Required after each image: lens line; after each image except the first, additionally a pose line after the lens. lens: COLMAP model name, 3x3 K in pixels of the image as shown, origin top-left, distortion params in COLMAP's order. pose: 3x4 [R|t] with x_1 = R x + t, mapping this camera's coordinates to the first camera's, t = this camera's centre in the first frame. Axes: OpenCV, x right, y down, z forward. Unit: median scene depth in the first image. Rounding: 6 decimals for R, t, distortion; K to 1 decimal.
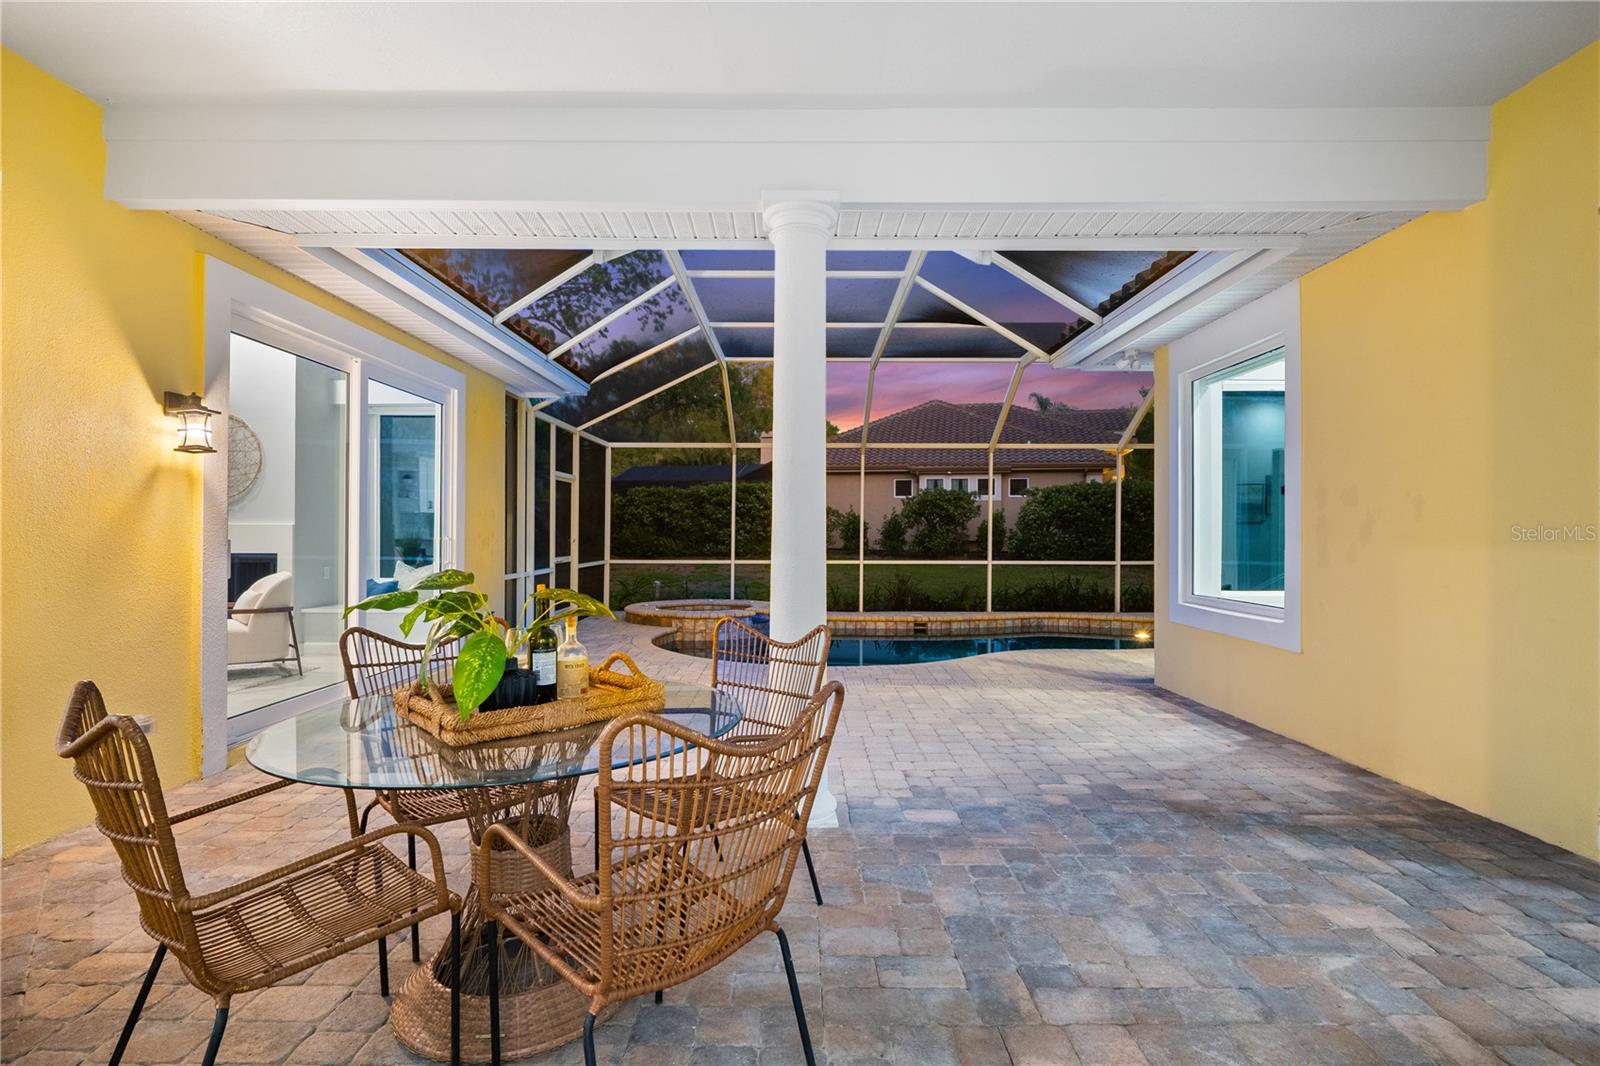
lens RADIAL K [[770.9, 0, 804.4], [0, 770.9, 527.8], [0, 0, 1]] dist [-0.003791, -0.000504]
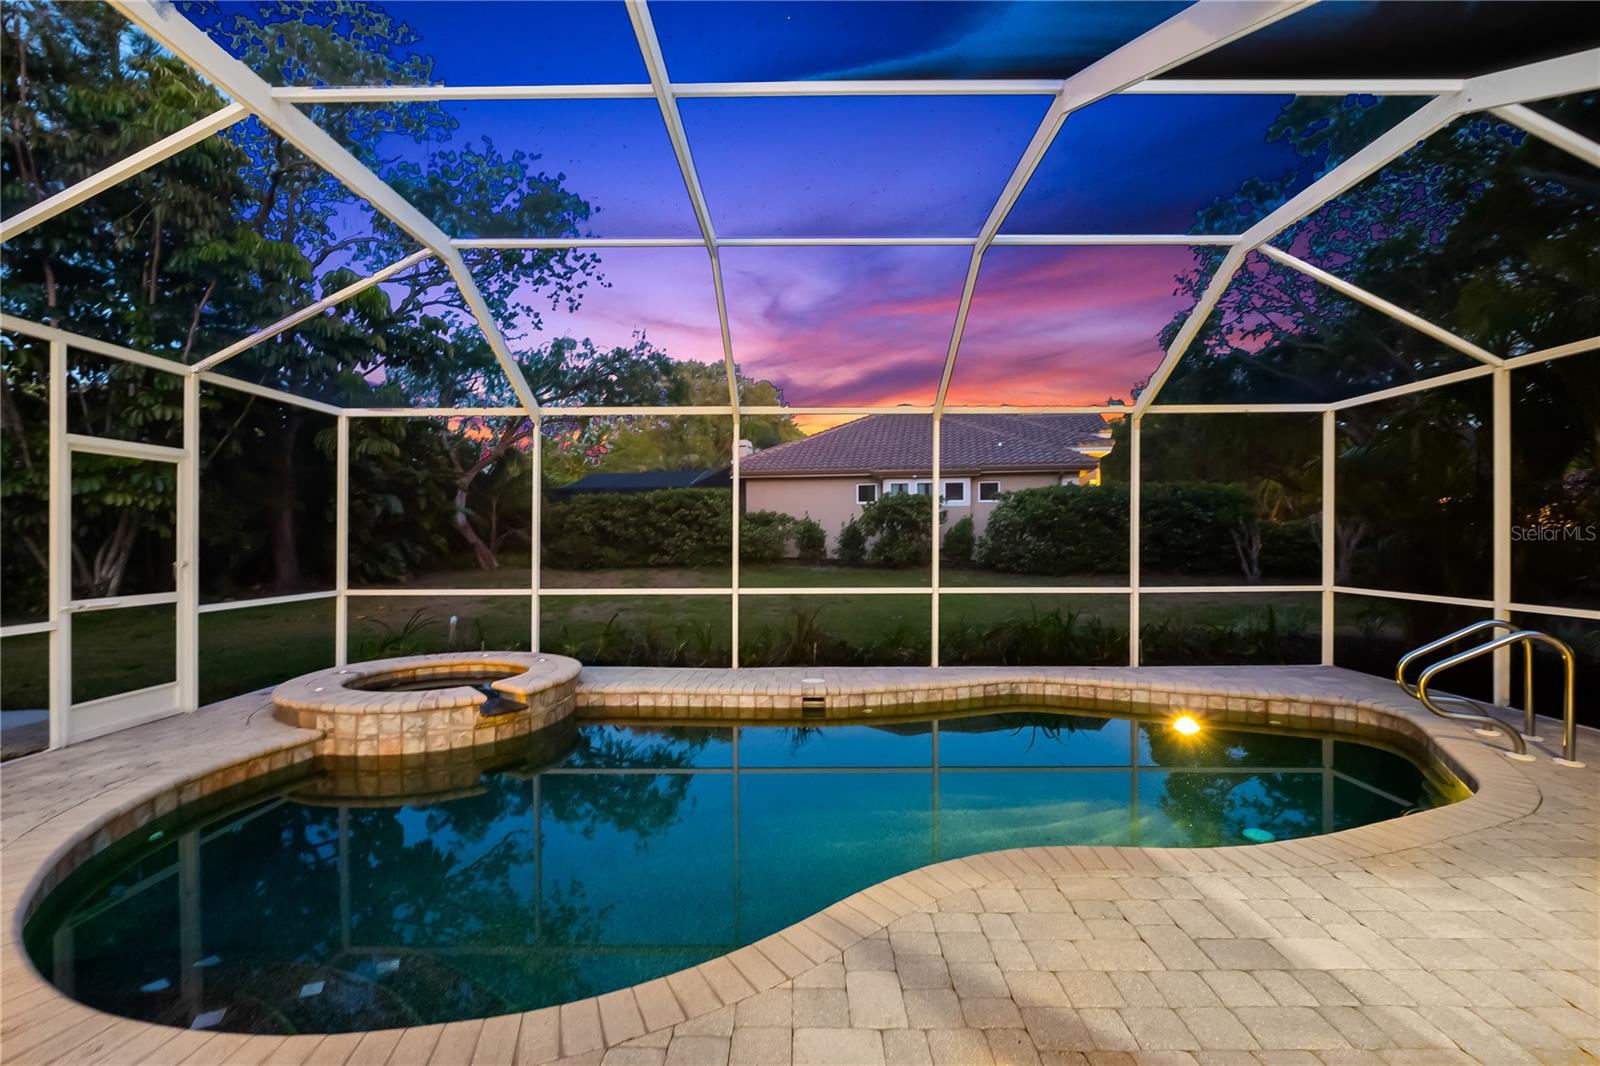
lens RADIAL K [[675.8, 0, 803.0], [0, 675.8, 541.4], [0, 0, 1]] dist [-0.009926, -0.000759]
pose [[0.999979, -0.005763, -0.003053, 0.061946], [0.005789, 0.999945, 0.008750, -0.000626], [0.003002, -0.008767, 0.999957, 0.205199]]
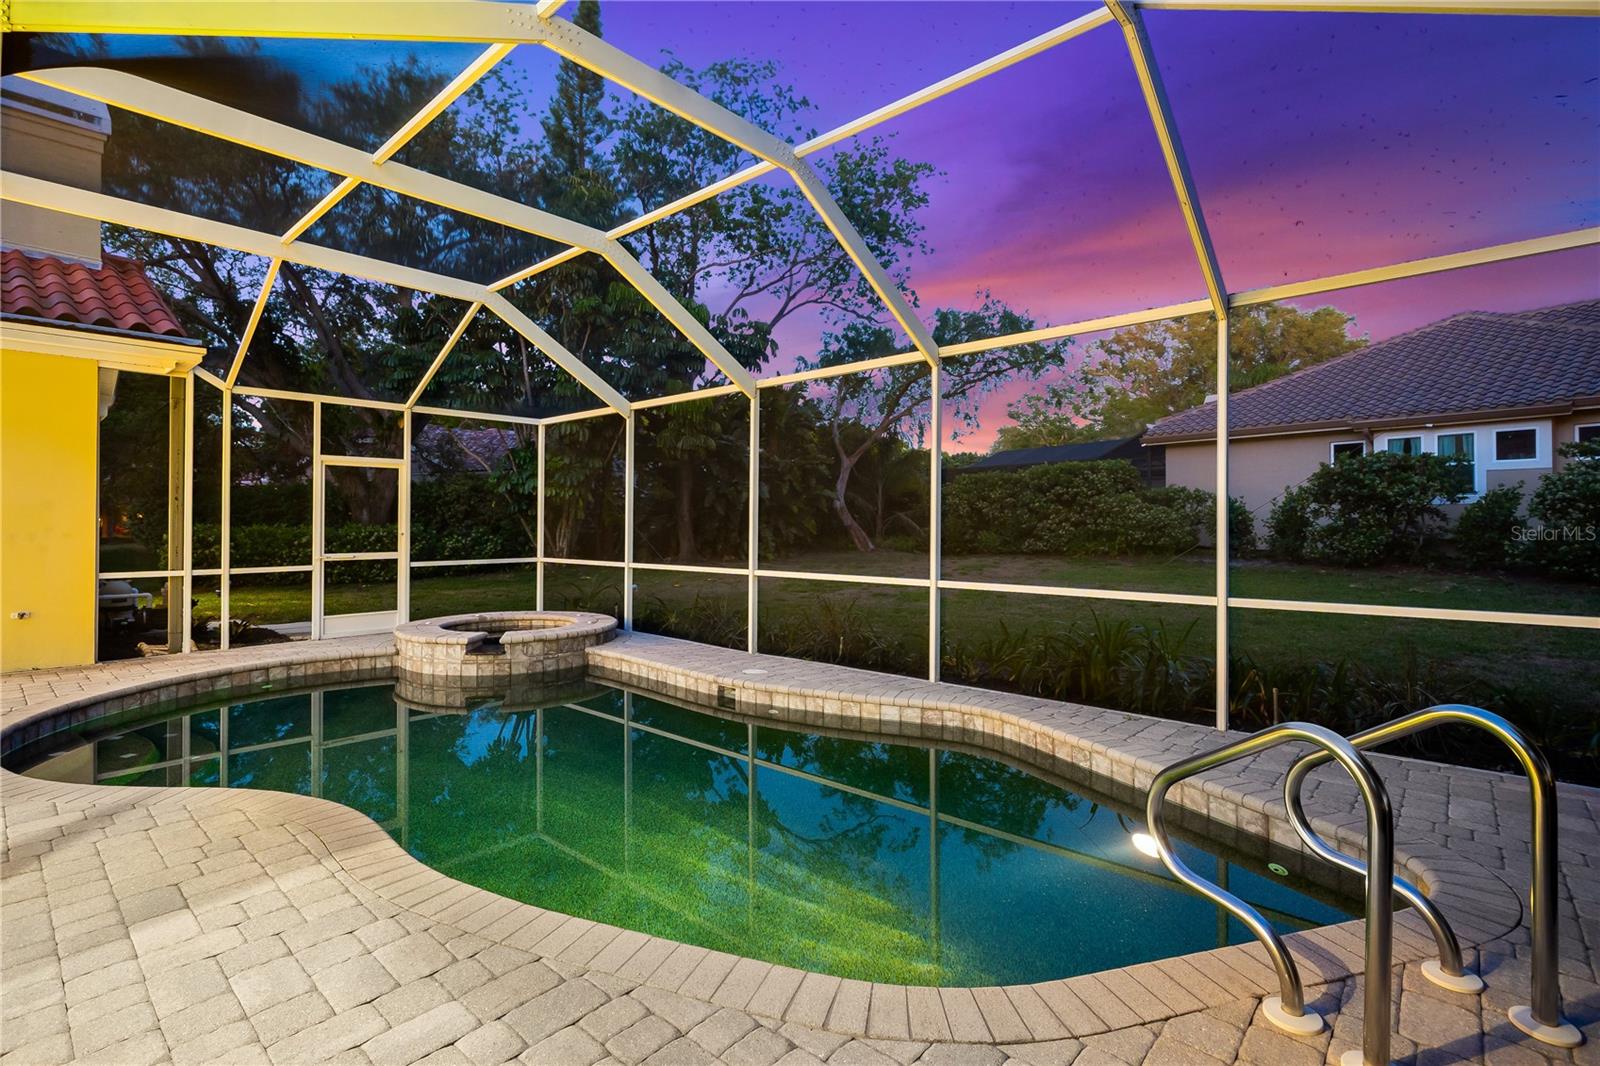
lens RADIAL K [[750.4, 0, 790.9], [0, 750.4, 522.3], [0, 0, 1]] dist [-0.004040, -0.000096]
pose [[0.741562, -0.002786, -0.670879, 0.235040], [0.003726, 0.999993, -0.000035, 0.001979], [0.670874, -0.002474, 0.741567, 0.268706]]
